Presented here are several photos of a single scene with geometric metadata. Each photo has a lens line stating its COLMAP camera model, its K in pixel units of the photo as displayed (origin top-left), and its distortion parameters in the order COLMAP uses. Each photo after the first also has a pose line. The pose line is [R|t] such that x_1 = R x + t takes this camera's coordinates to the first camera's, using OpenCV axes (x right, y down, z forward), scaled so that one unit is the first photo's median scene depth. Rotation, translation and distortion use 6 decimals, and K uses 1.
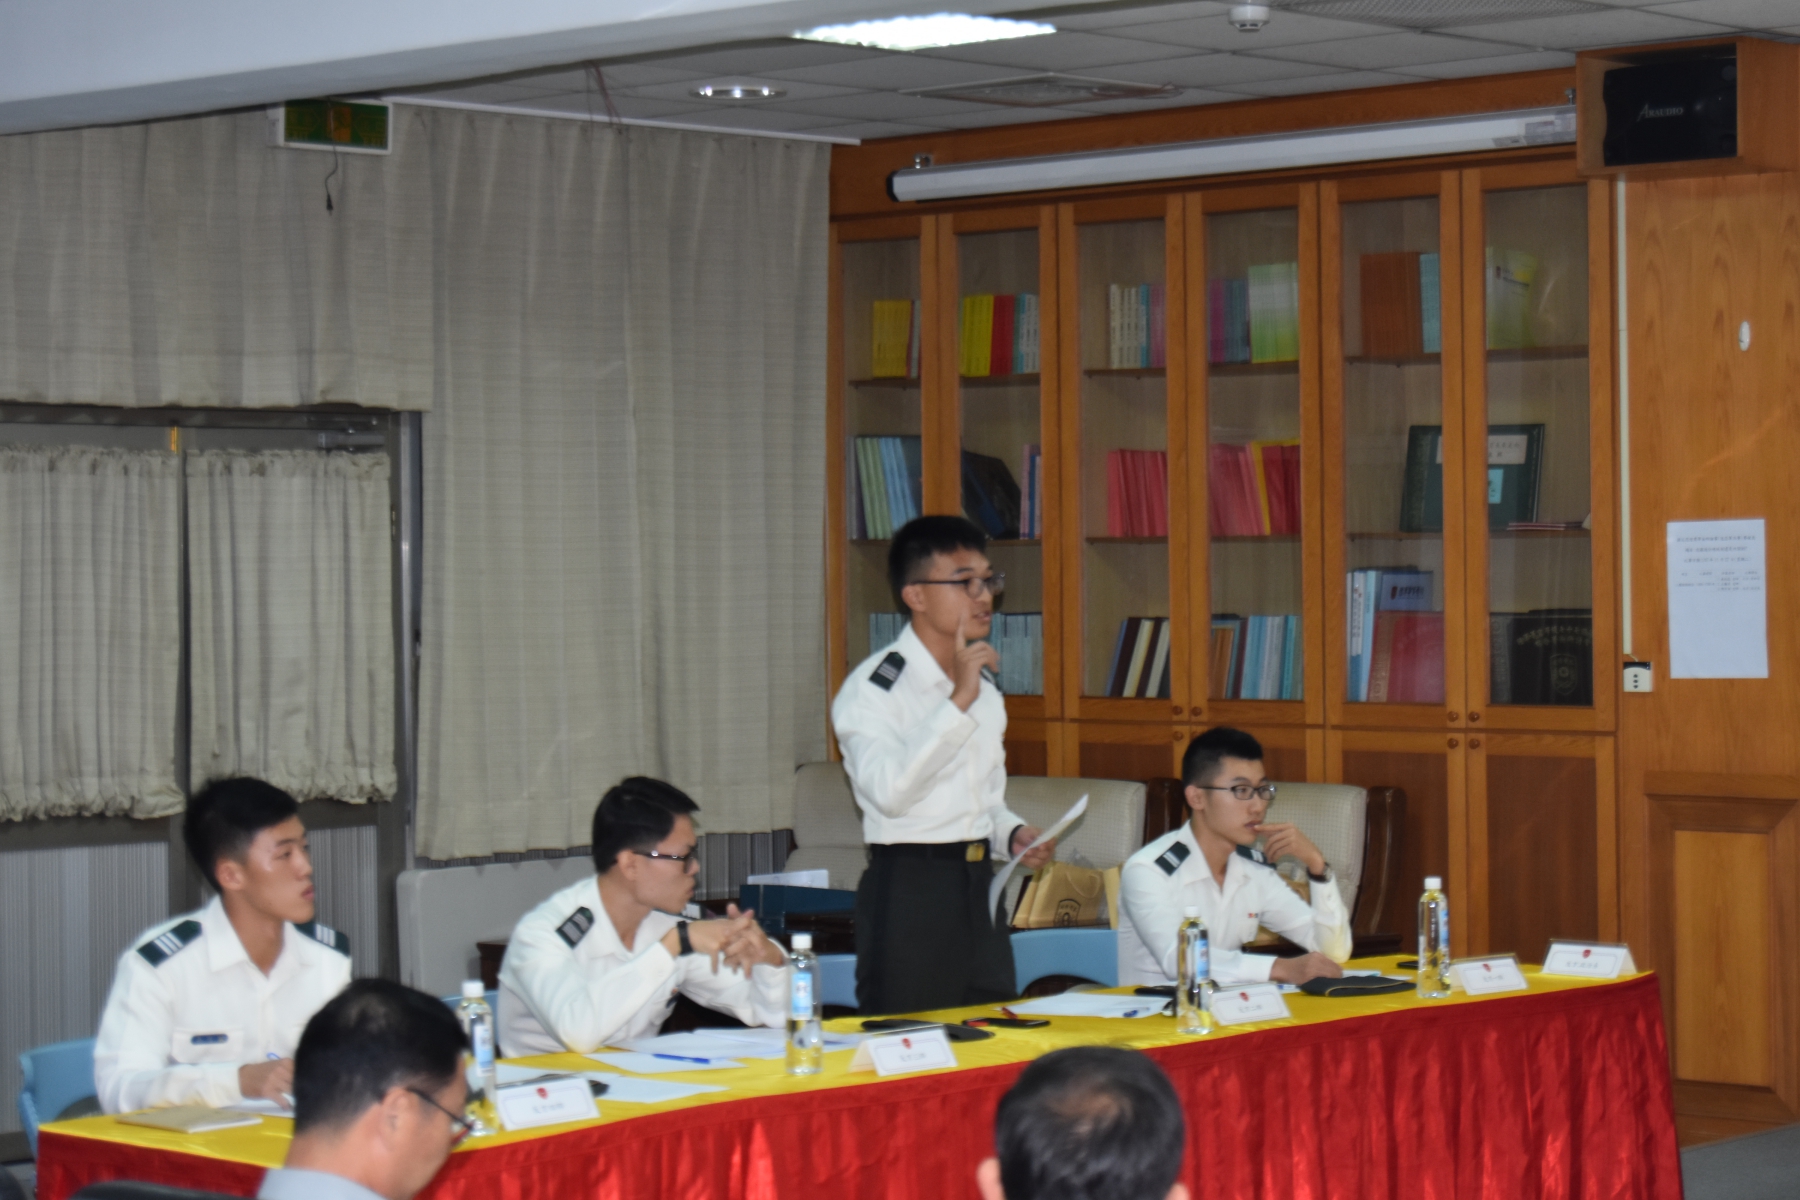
lens RADIAL K [[4121.3, 0, 900.0], [0, 4121.3, 600.0], [0, 0, 1]] dist [0.001087, -0.214113]
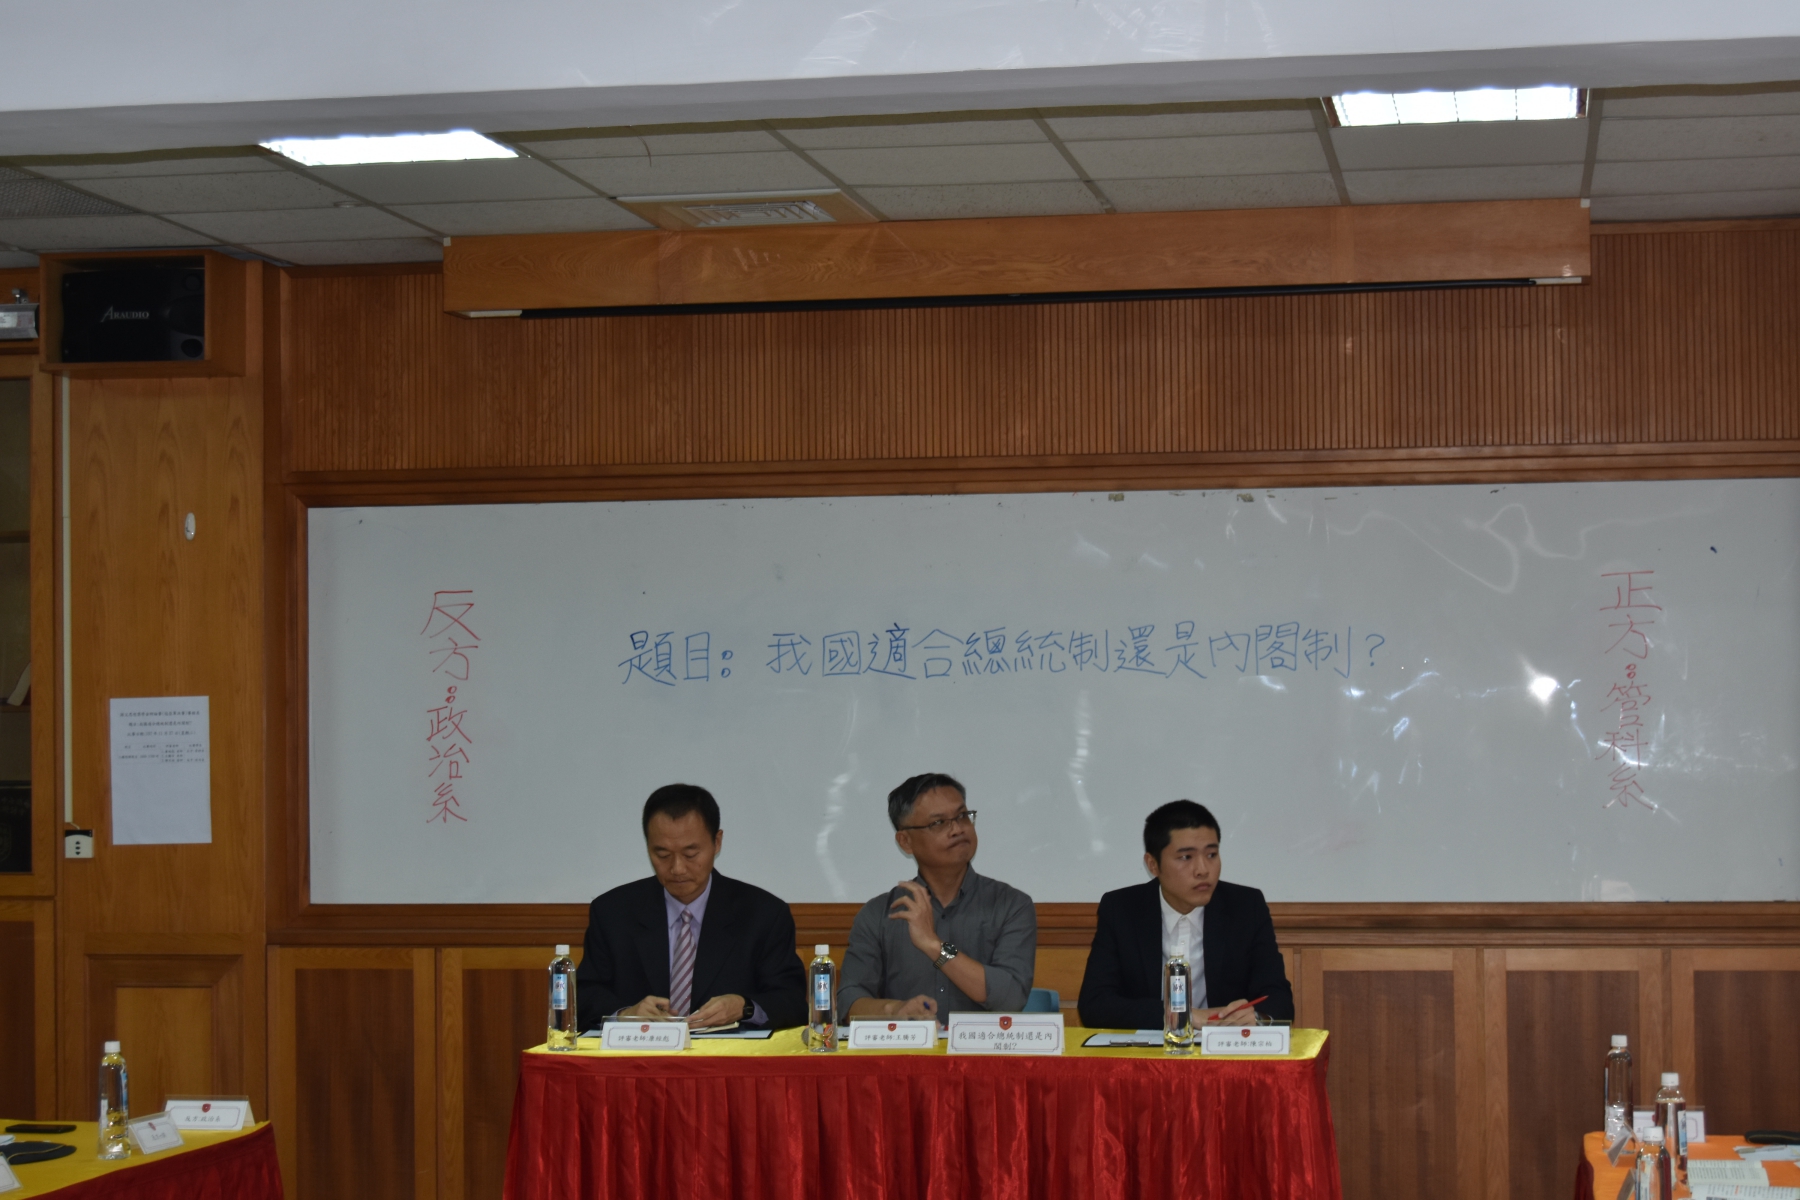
lens RADIAL K [[3546.2, 0, 900.0], [0, 3546.2, 600.0], [0, 0, 1]] dist [-0.010722, -0.228255]
pose [[0.838680, 0.020514, 0.544239, -0.140397], [0.007048, 0.998798, -0.048509, 0.001575], [-0.544580, 0.044519, 0.837527, 0.117020]]
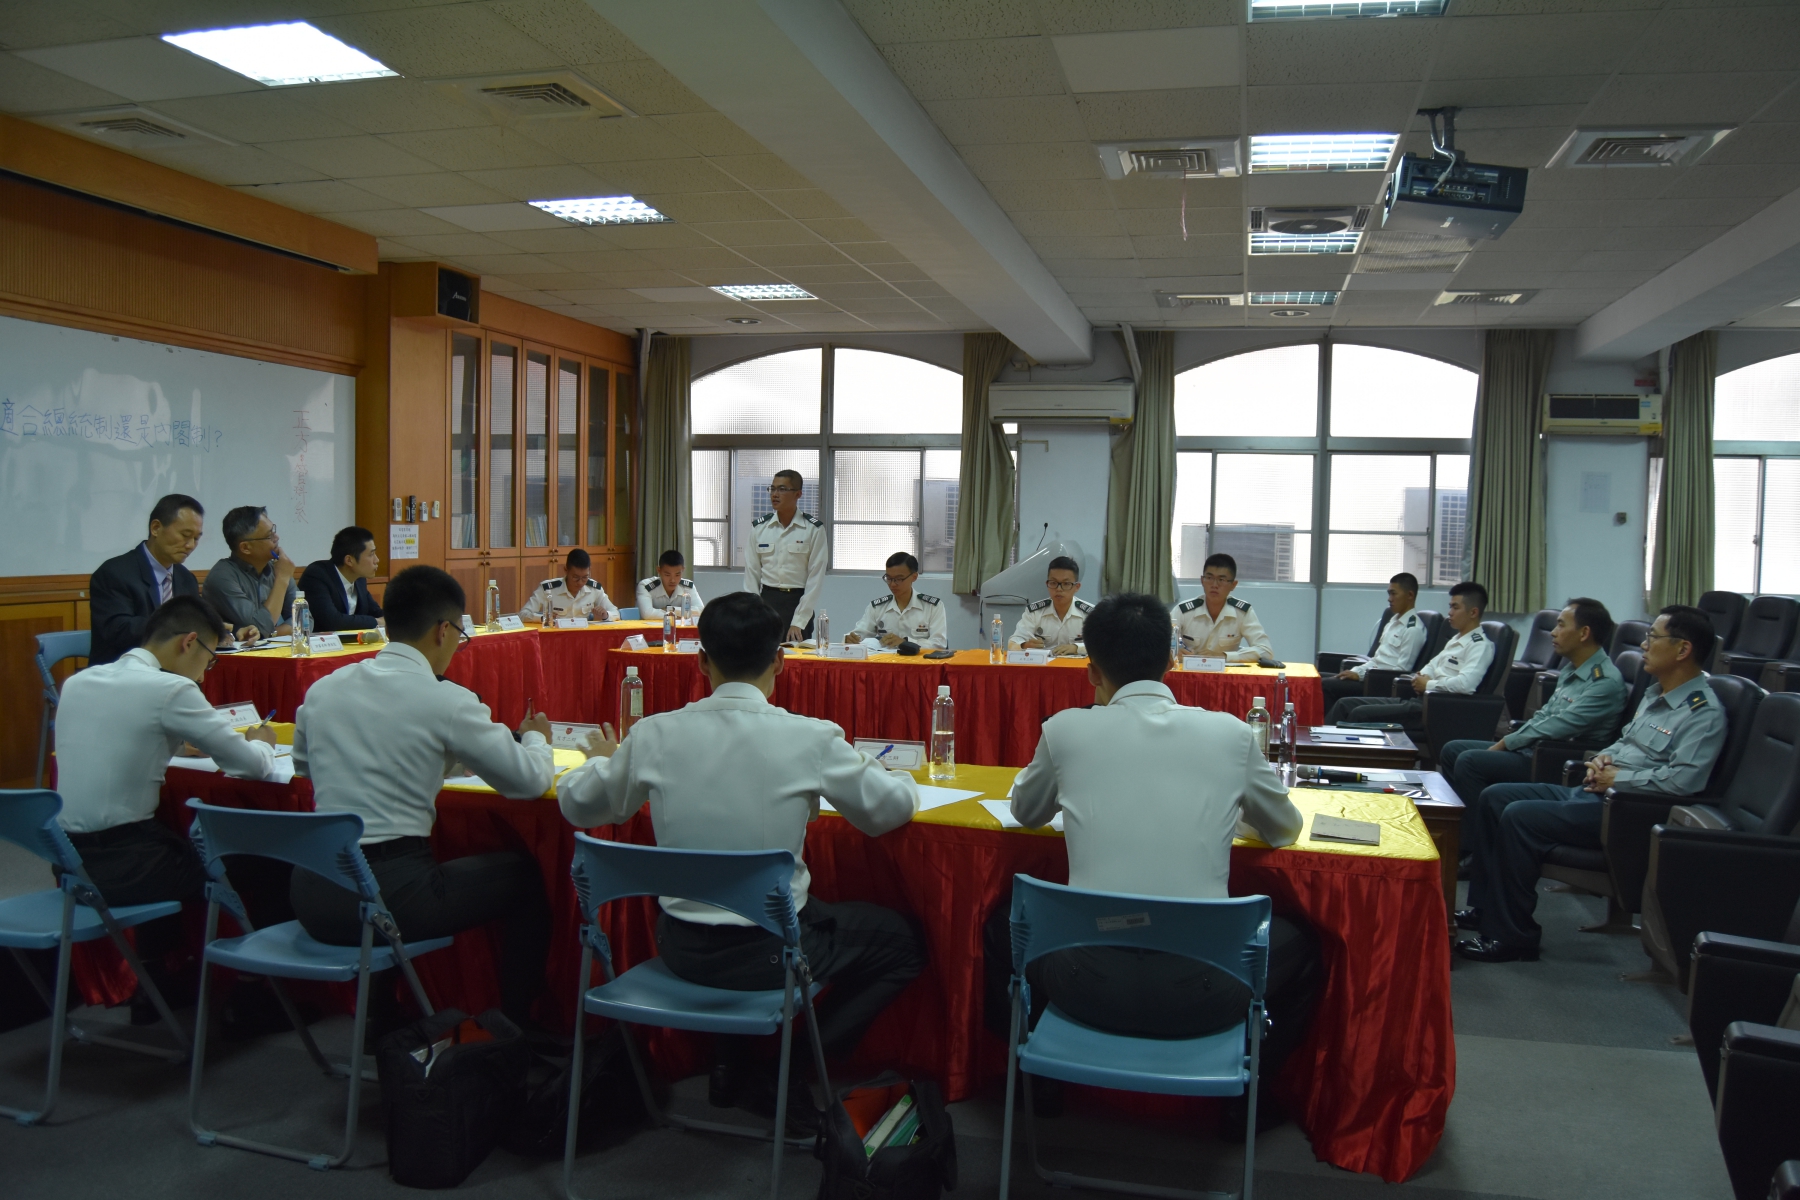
lens RADIAL K [[1407.6, 0, 905.9], [0, 1407.6, 601.9], [0, 0, 1]] dist [-0.088808, 0.038856]
pose [[-0.482199, -0.042116, 0.875049, -0.299493], [-0.001913, 0.998892, 0.047023, 0.018163], [-0.876059, 0.021001, -0.481746, 0.813842]]
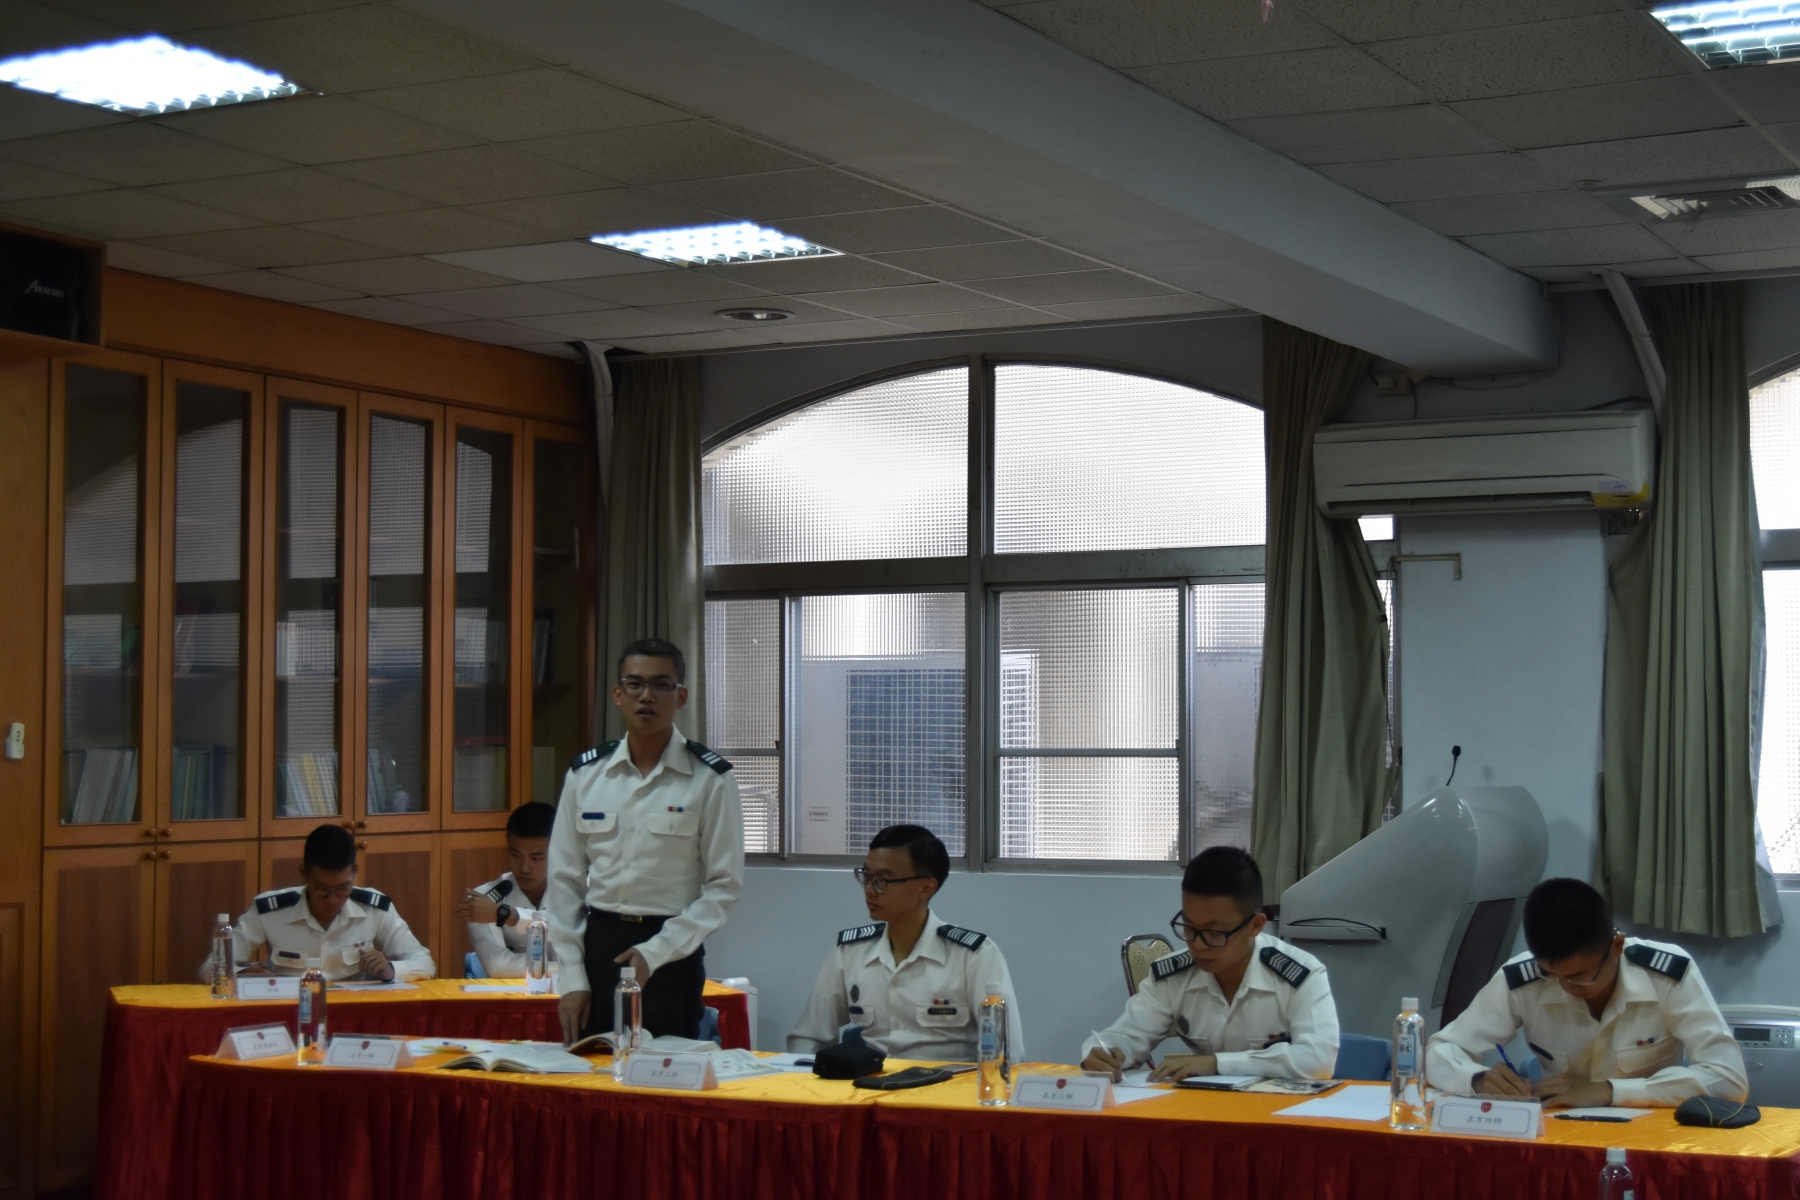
lens RADIAL K [[2899.9, 0, 900.0], [0, 2899.9, 600.0], [0, 0, 1]] dist [-0.025145, -0.059883]
pose [[-0.244930, 0.062133, 0.967548, -0.277738], [0.013307, 0.998066, -0.060724, 0.015681], [-0.969449, -0.001998, -0.245283, 0.623492]]
